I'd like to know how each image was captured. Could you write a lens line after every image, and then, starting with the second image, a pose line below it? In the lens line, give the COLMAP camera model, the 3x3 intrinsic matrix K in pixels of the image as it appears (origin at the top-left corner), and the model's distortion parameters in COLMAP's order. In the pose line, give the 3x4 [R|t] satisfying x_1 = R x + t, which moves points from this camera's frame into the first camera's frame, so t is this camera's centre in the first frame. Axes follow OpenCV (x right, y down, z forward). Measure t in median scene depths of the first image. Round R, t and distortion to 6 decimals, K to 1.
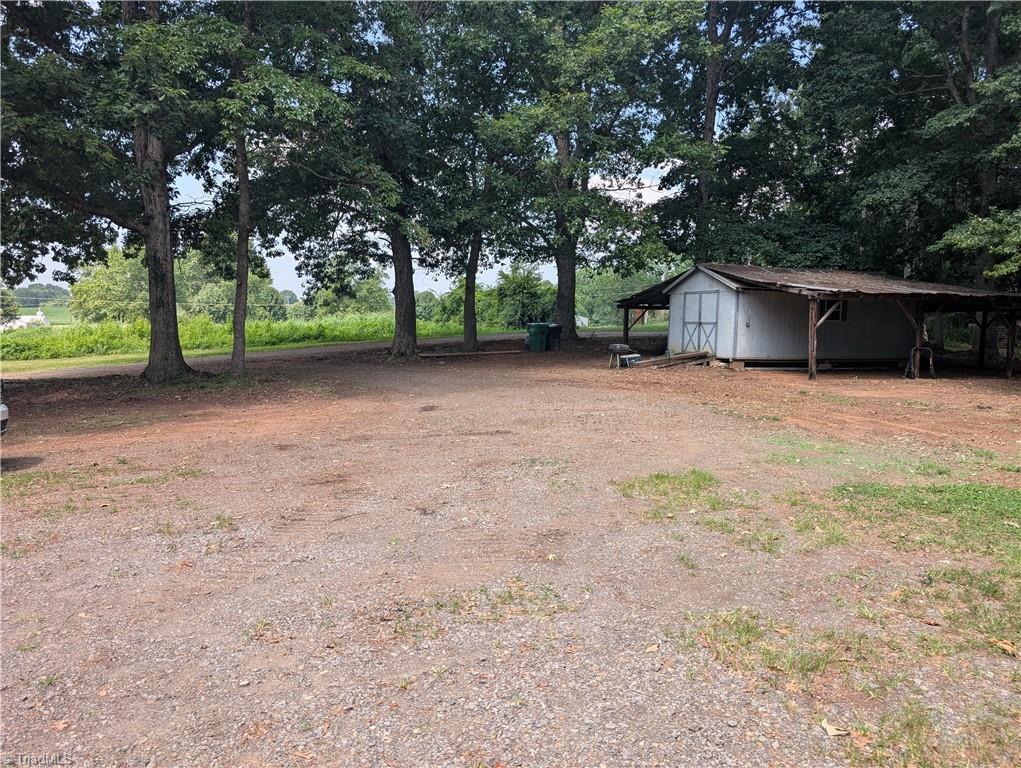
lens RADIAL K [[730.6, 0, 510.7], [0, 730.6, 385.6], [0, 0, 1]] dist [0.028638, -0.024378]
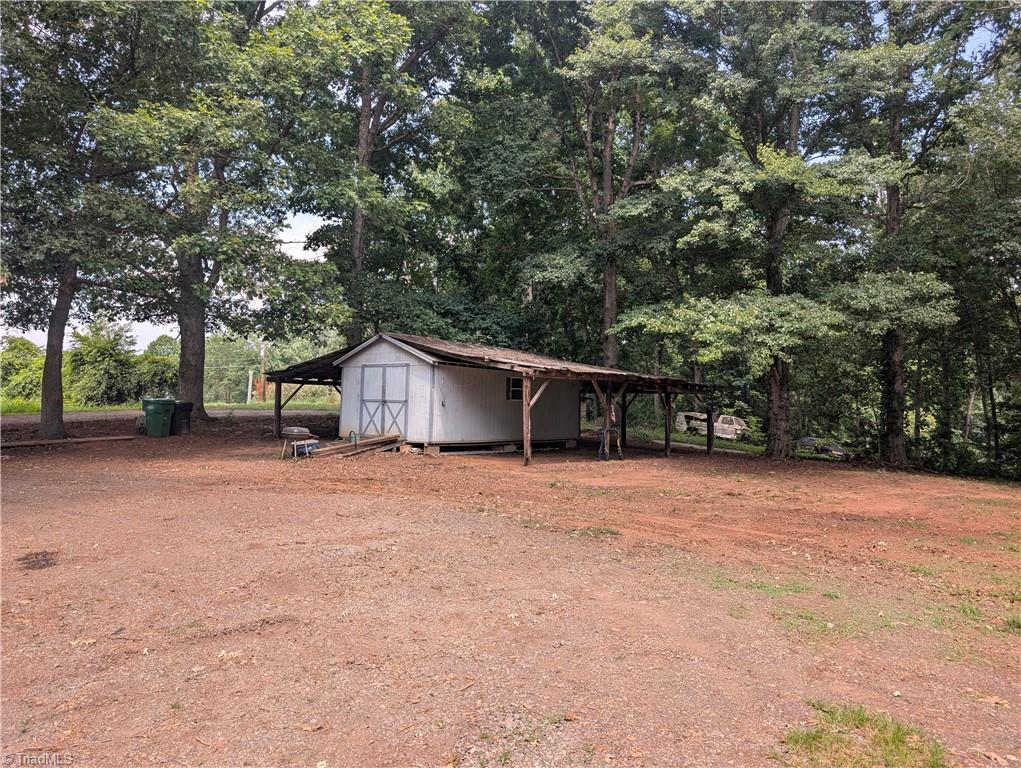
lens RADIAL K [[730.6, 0, 512.3], [0, 730.6, 381.1], [0, 0, 1]] dist [0.028638, -0.024378]
pose [[0.848176, 0.024900, 0.529129, -0.066240], [0.033884, 0.994299, -0.101105, -0.018055], [-0.528629, 0.103684, 0.842497, 0.206374]]
